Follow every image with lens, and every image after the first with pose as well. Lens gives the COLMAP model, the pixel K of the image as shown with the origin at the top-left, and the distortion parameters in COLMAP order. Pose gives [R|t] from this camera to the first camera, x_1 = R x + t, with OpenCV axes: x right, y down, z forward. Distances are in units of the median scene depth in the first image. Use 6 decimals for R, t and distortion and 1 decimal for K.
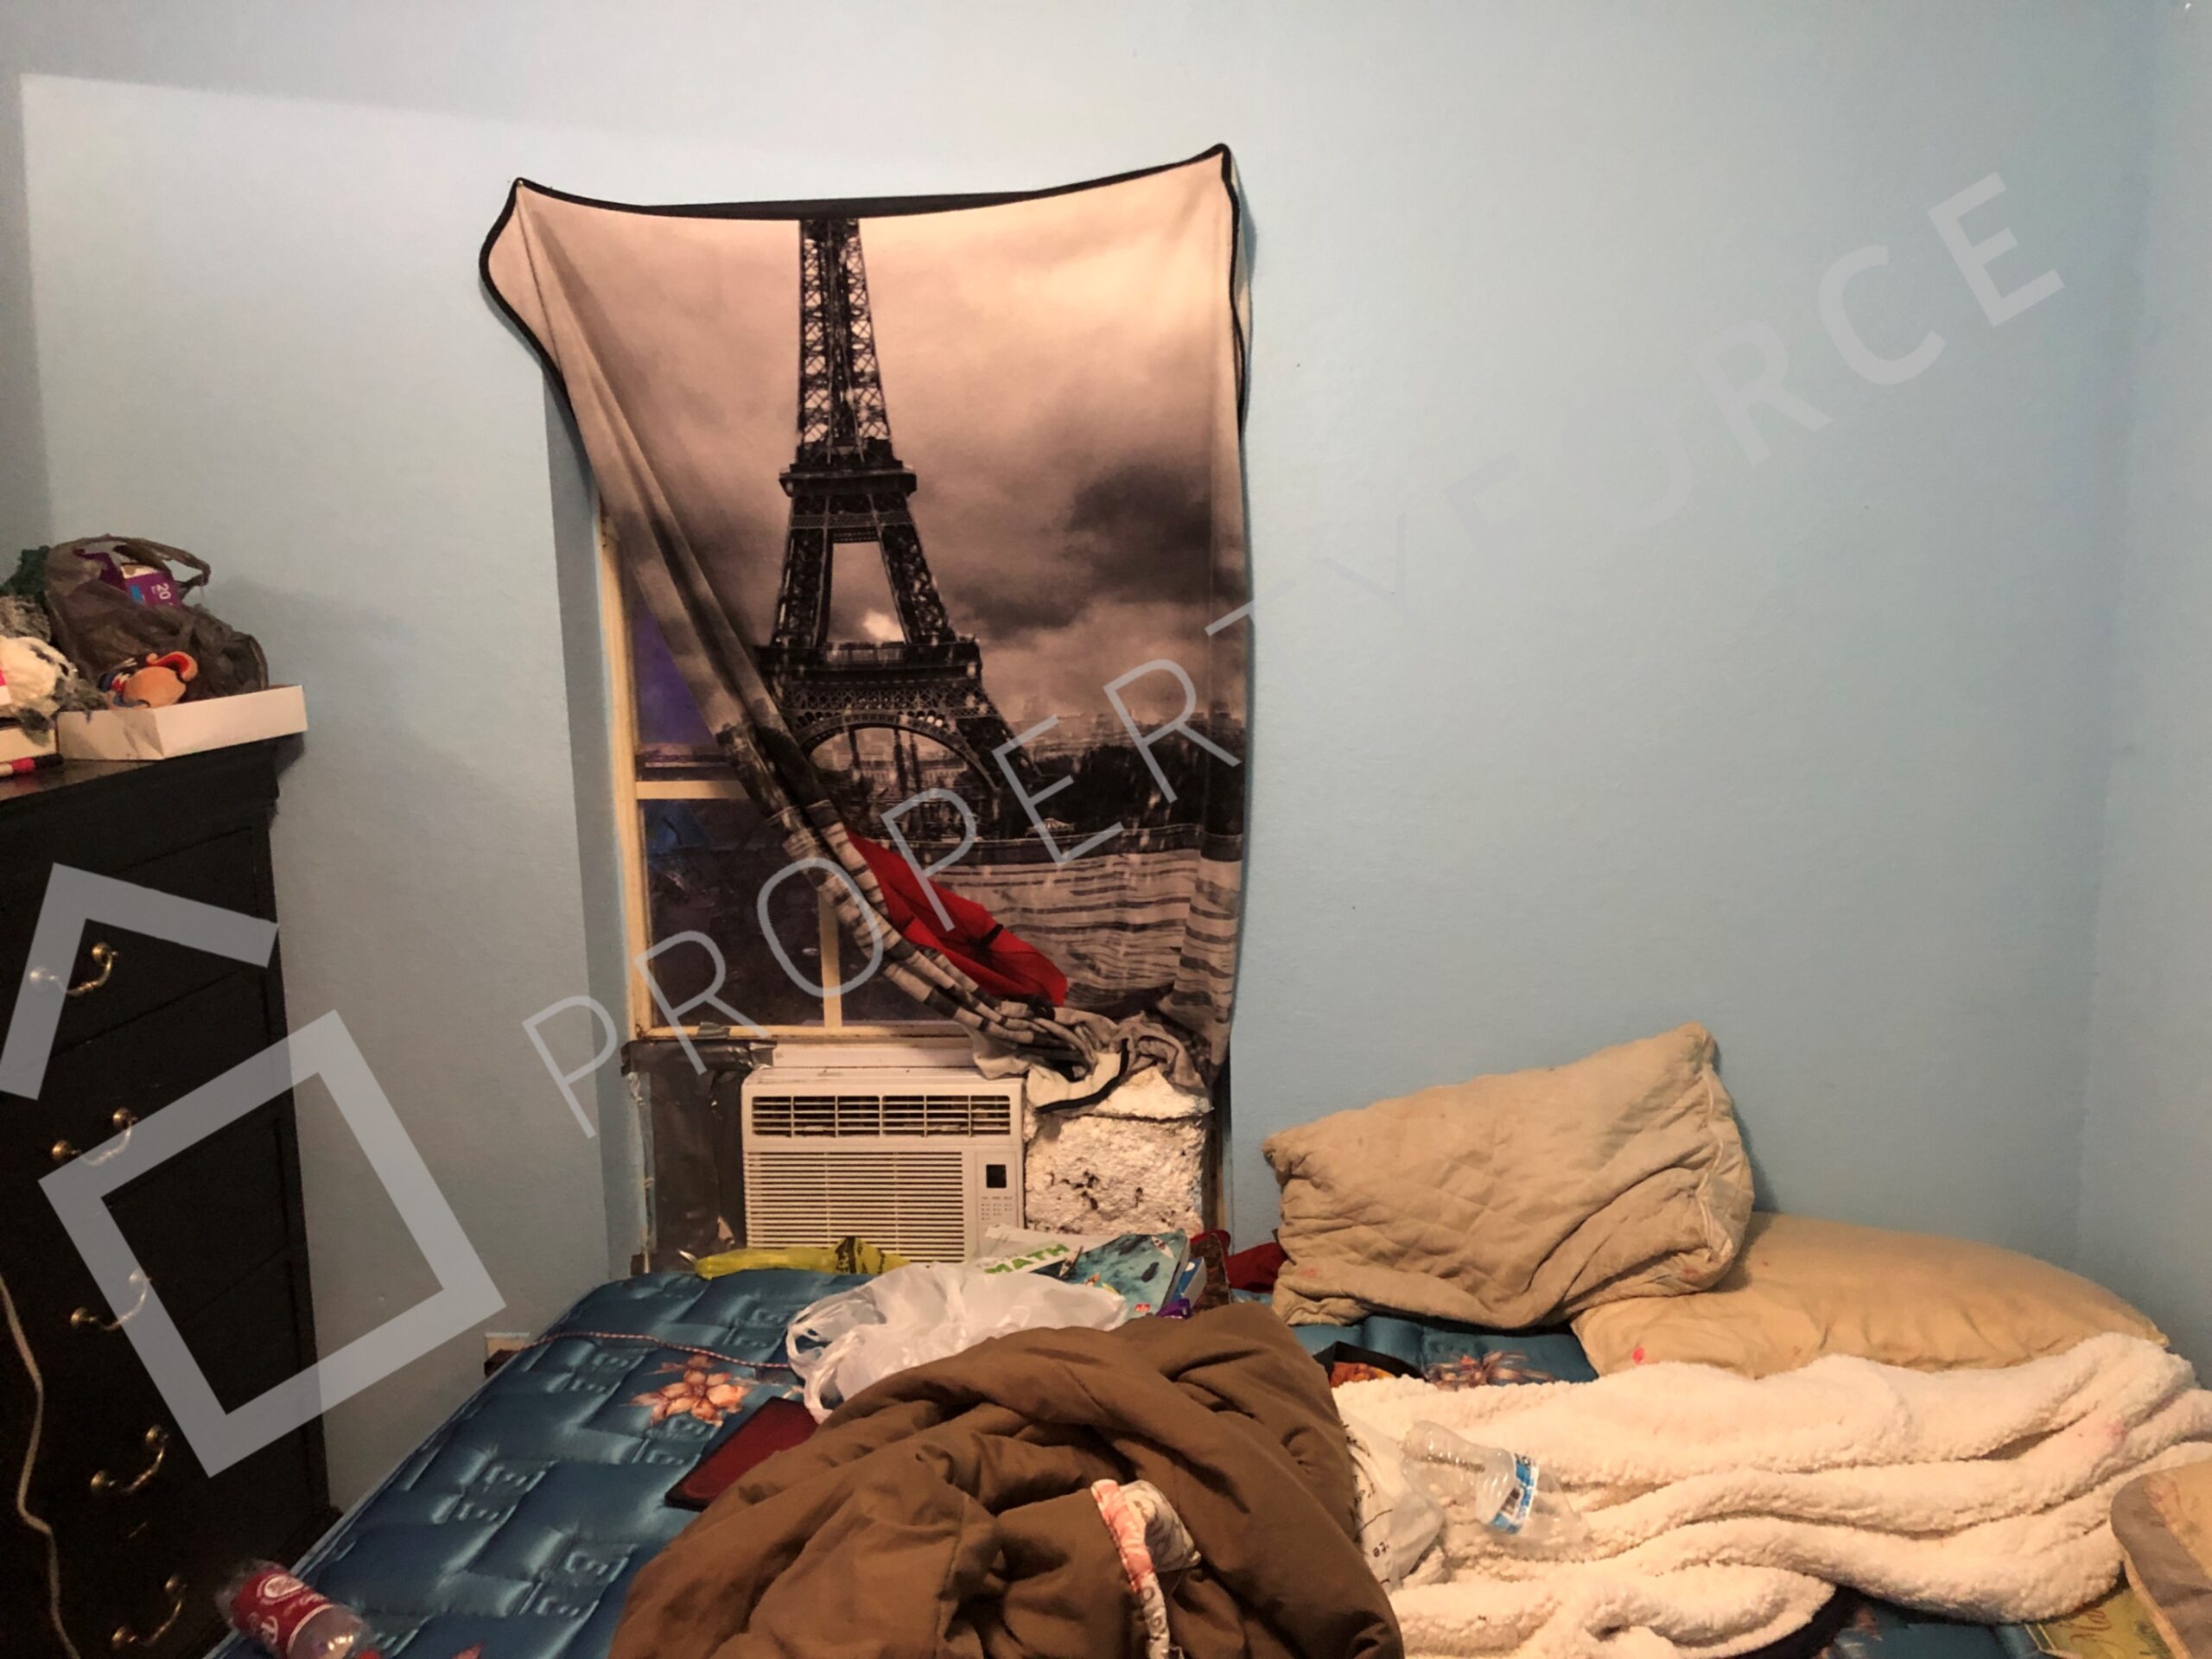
lens RADIAL K [[1789.1, 0, 1106.0], [0, 1789.1, 829.5], [0, 0, 1]] dist [0.099536, -0.135827]
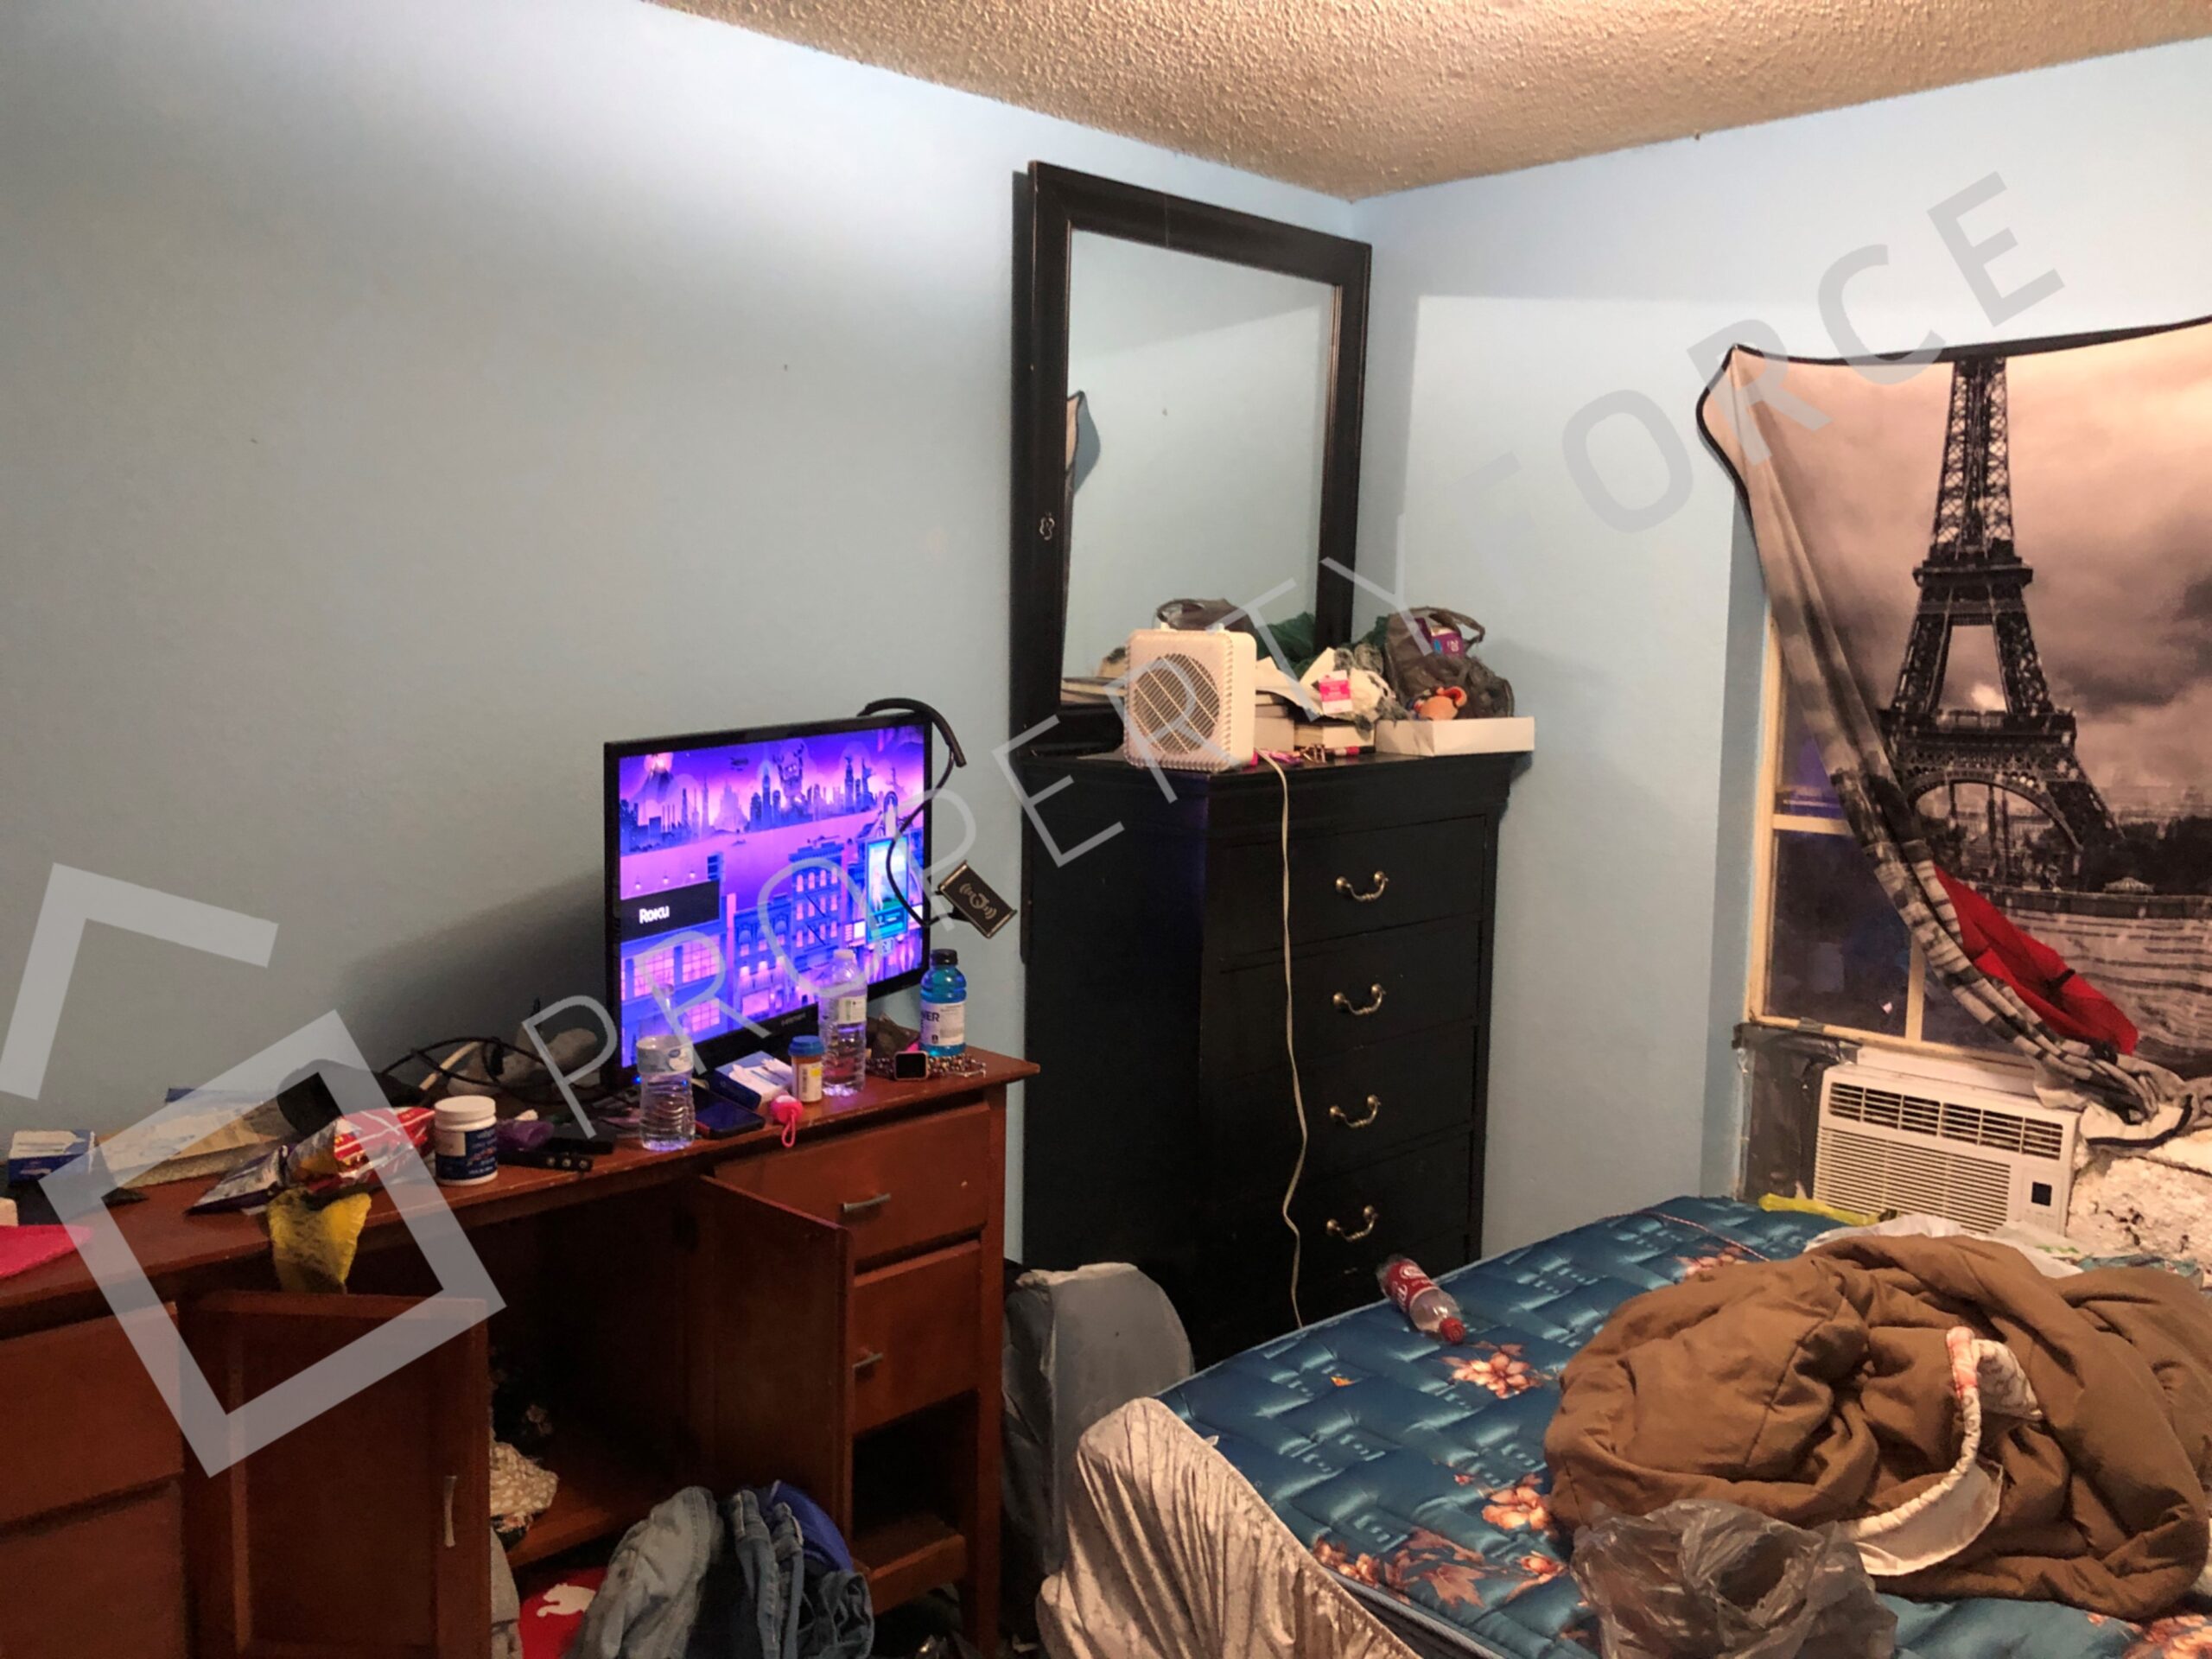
lens RADIAL K [[1807.0, 0, 1106.0], [0, 1807.0, 829.5], [0, 0, 1]] dist [-0.229868, 0.203916]
pose [[0.757830, 0.084574, -0.646948, 0.168932], [-0.124066, 0.992151, -0.015628, 0.058928], [0.640548, 0.092107, 0.762374, -0.201627]]
